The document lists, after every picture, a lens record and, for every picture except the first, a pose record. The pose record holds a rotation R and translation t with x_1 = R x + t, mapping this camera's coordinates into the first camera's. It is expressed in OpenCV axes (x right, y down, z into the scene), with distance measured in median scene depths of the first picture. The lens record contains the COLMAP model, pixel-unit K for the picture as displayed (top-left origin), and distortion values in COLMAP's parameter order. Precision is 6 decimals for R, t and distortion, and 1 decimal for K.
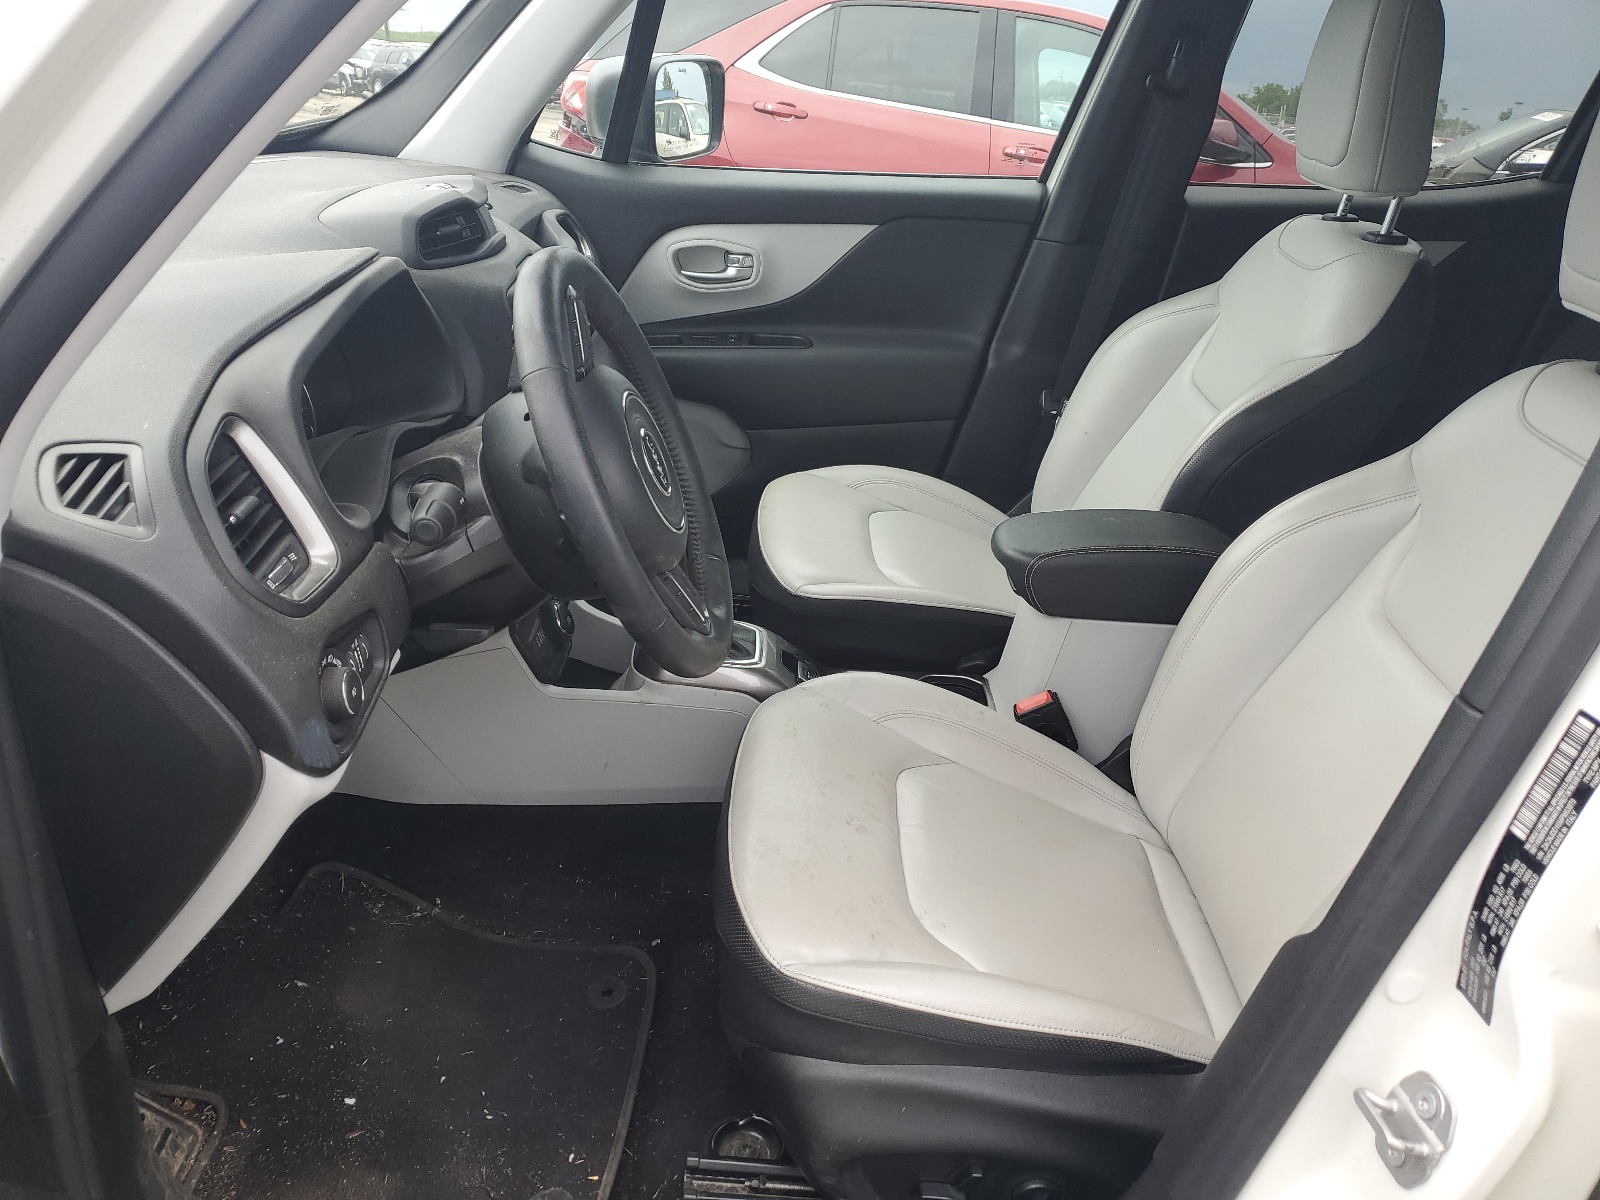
lens RADIAL K [[1212.9, 0, 799.4], [0, 1212.9, 600.0], [0, 0, 1]] dist [0.058617, 0.000899]
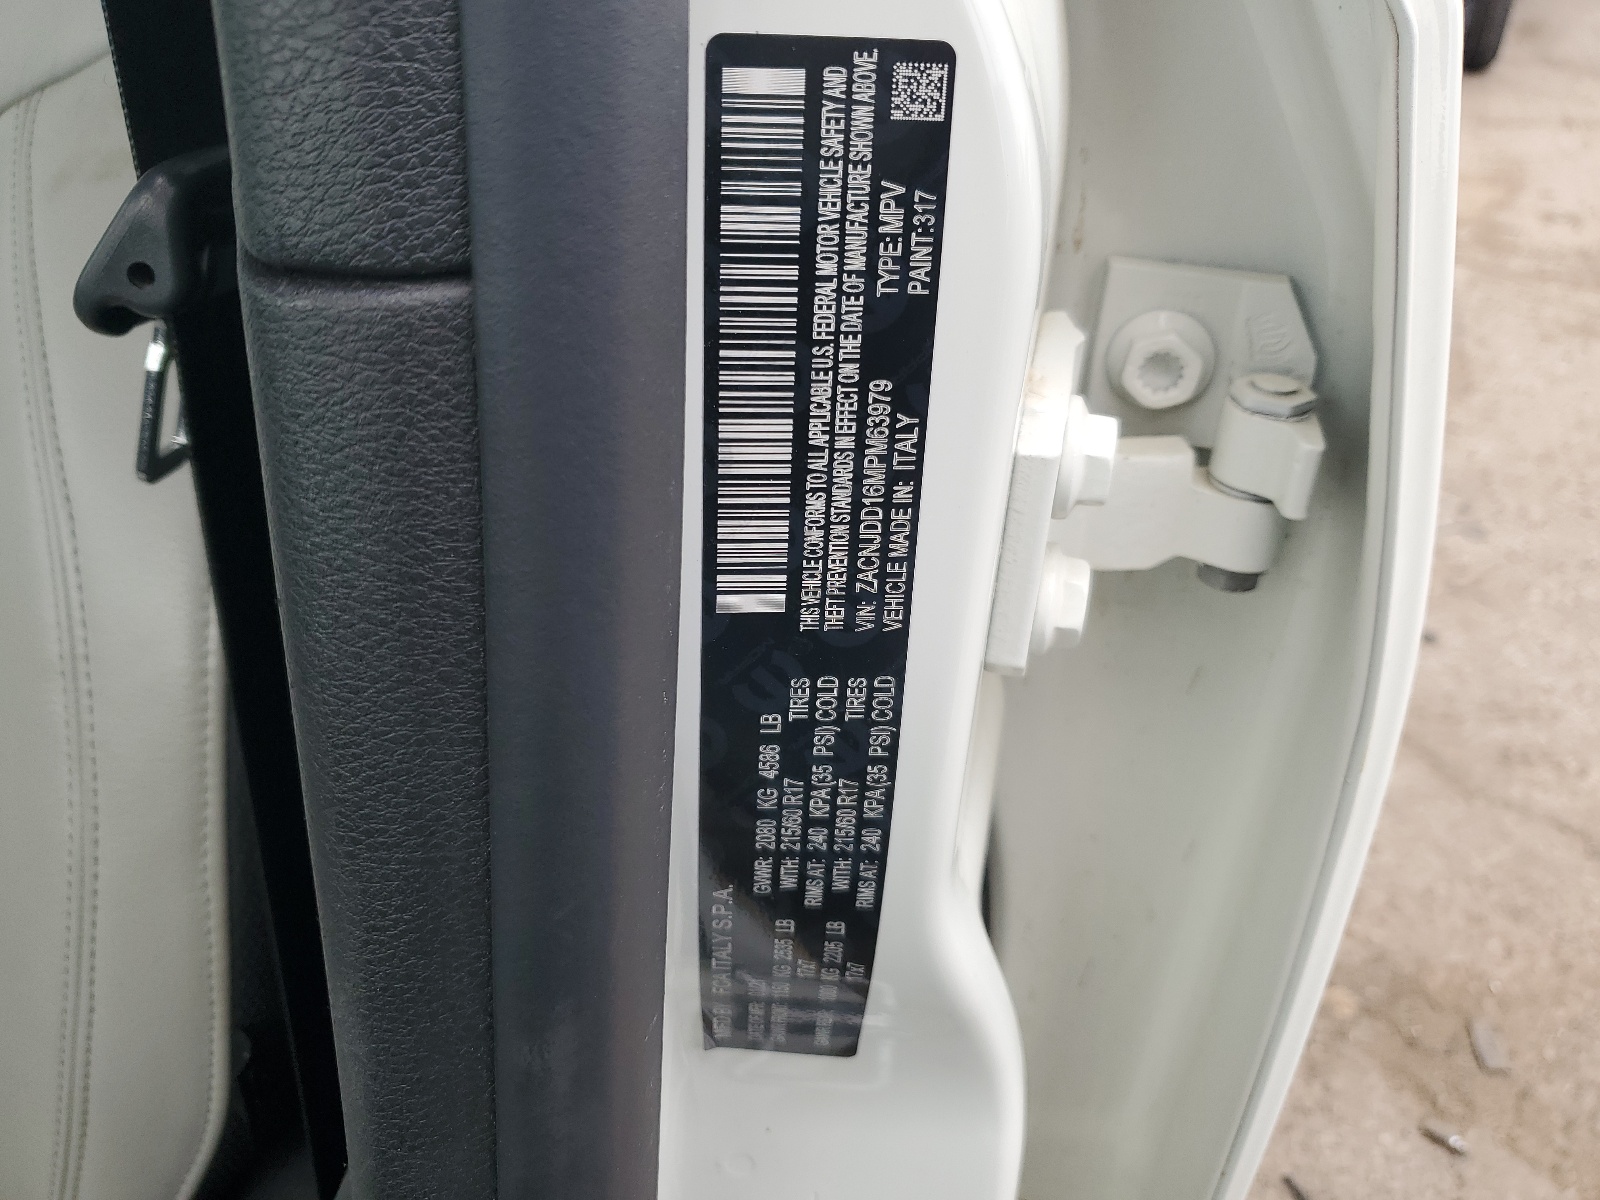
lens RADIAL K [[1212.9, 0, 799.9], [0, 1212.9, 601.1], [0, 0, 1]] dist [0.058617, 0.000899]
pose [[0.165097, -0.615353, 0.770768, 0.386535], [0.405272, 0.754794, 0.515791, 0.055518], [-0.899165, 0.227215, 0.374000, 0.913181]]
